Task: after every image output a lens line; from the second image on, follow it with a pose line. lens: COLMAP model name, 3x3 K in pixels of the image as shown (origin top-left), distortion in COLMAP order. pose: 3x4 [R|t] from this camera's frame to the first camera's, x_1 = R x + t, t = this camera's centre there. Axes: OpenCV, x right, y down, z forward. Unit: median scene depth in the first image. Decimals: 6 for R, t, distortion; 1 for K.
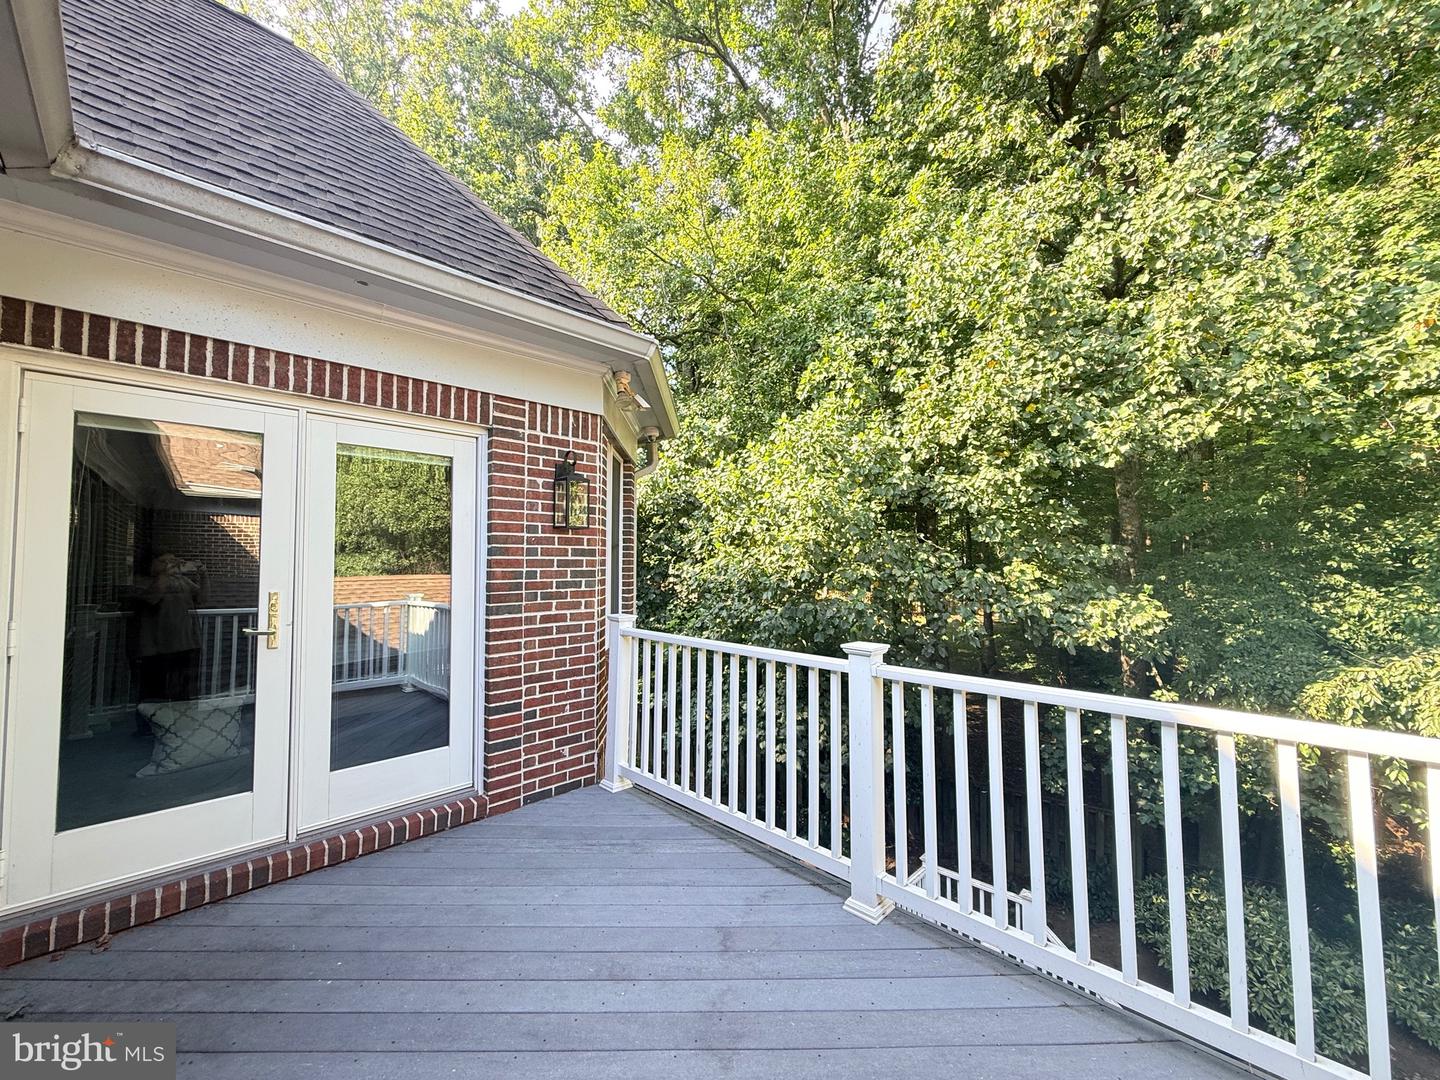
lens RADIAL K [[581.5, 0, 719.4], [0, 581.5, 530.3], [0, 0, 1]] dist [-0.001045, 0.000494]
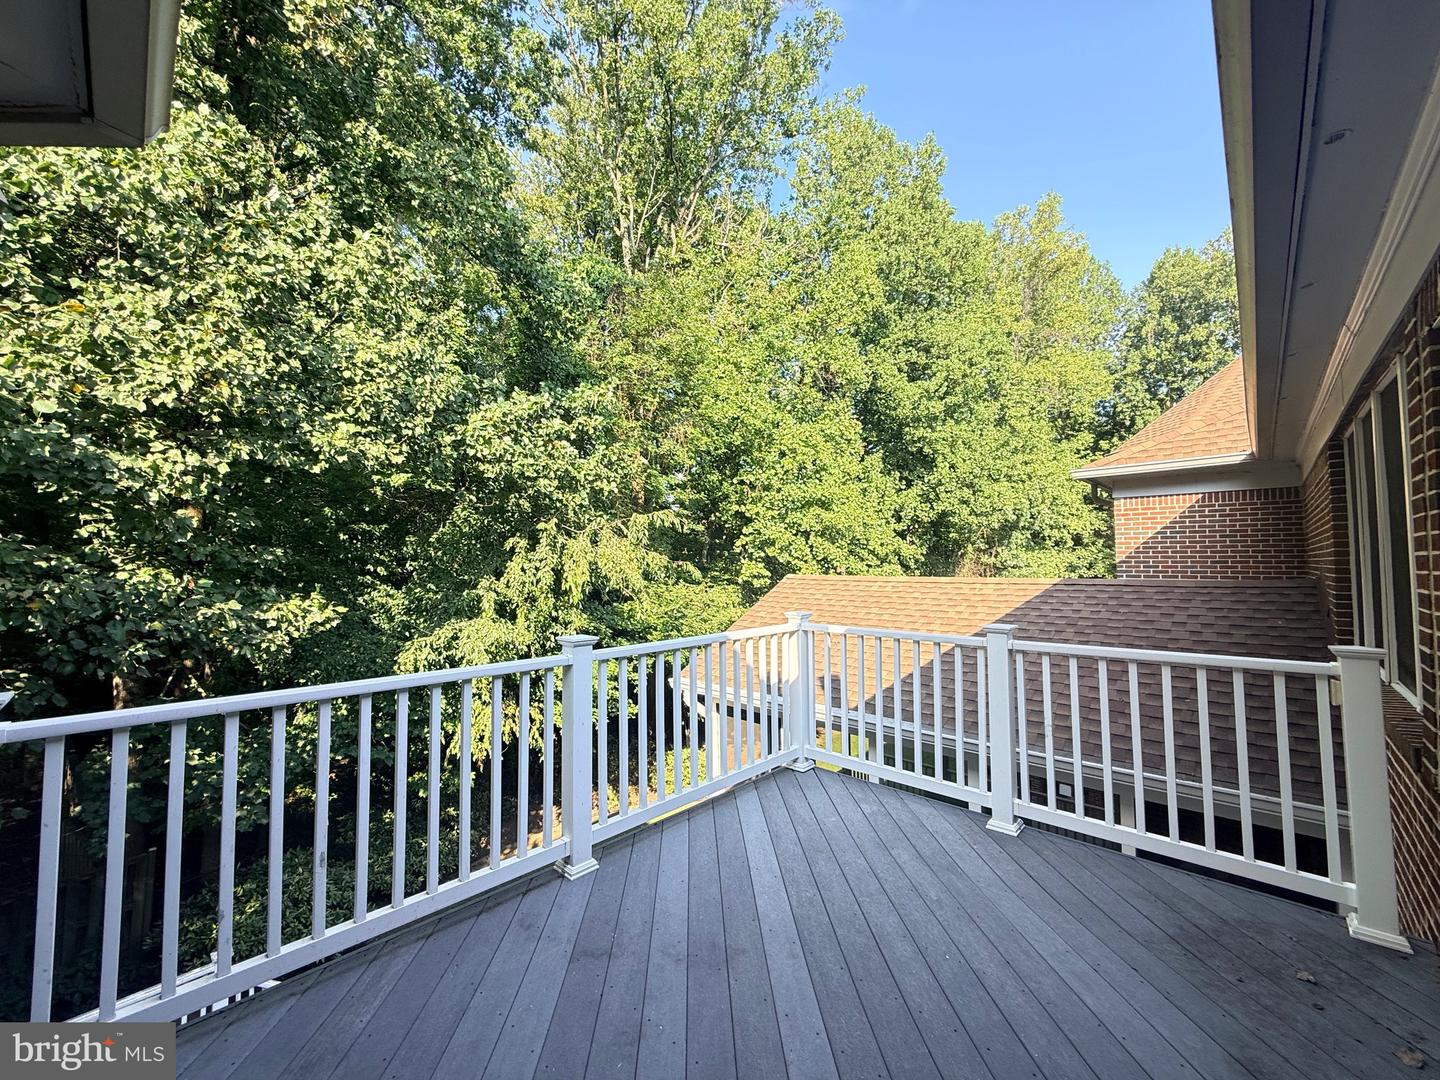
lens RADIAL K [[581.5, 0, 719.4], [0, 581.5, 530.3], [0, 0, 1]] dist [-0.001045, 0.000494]
pose [[-0.012191, 0.060113, 0.998117, -0.360209], [-0.035258, 0.997545, -0.060510, 0.031747], [-0.999304, -0.035930, -0.010042, 0.266177]]
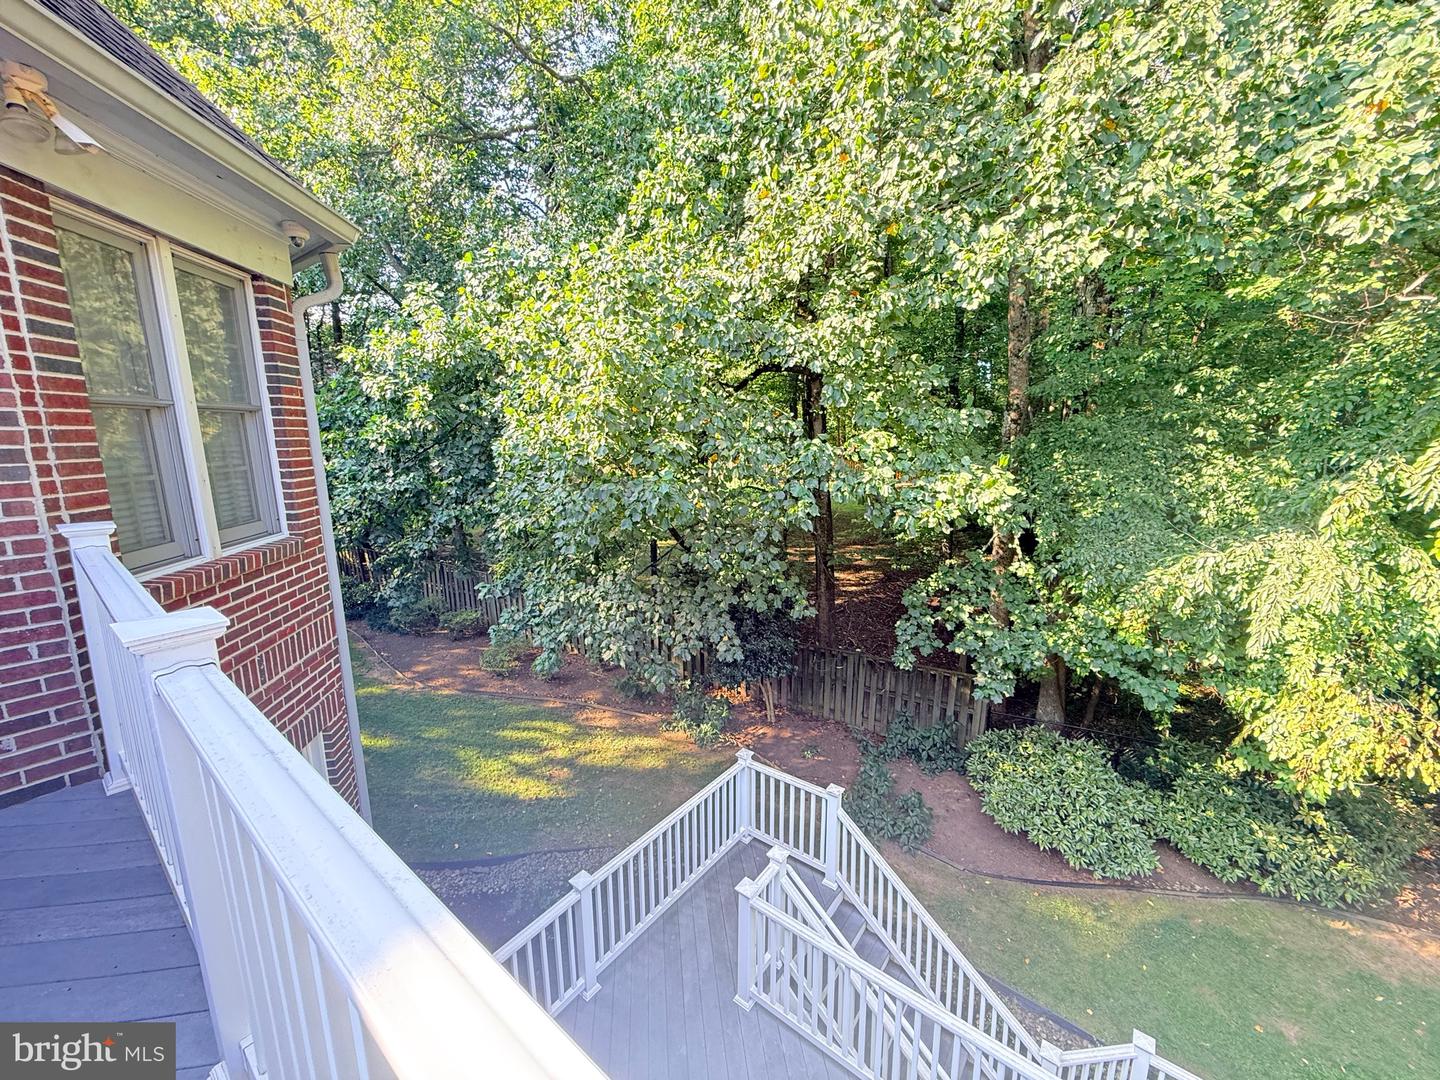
lens RADIAL K [[572.6, 0, 720.0], [0, 572.6, 540.0], [0, 0, 1]] dist [0.001034, -0.000336]
pose [[0.992724, -0.029304, 0.116793, 0.215037], [0.001108, 0.972116, 0.234497, 0.015119], [-0.120408, -0.232662, 0.965075, 0.196896]]
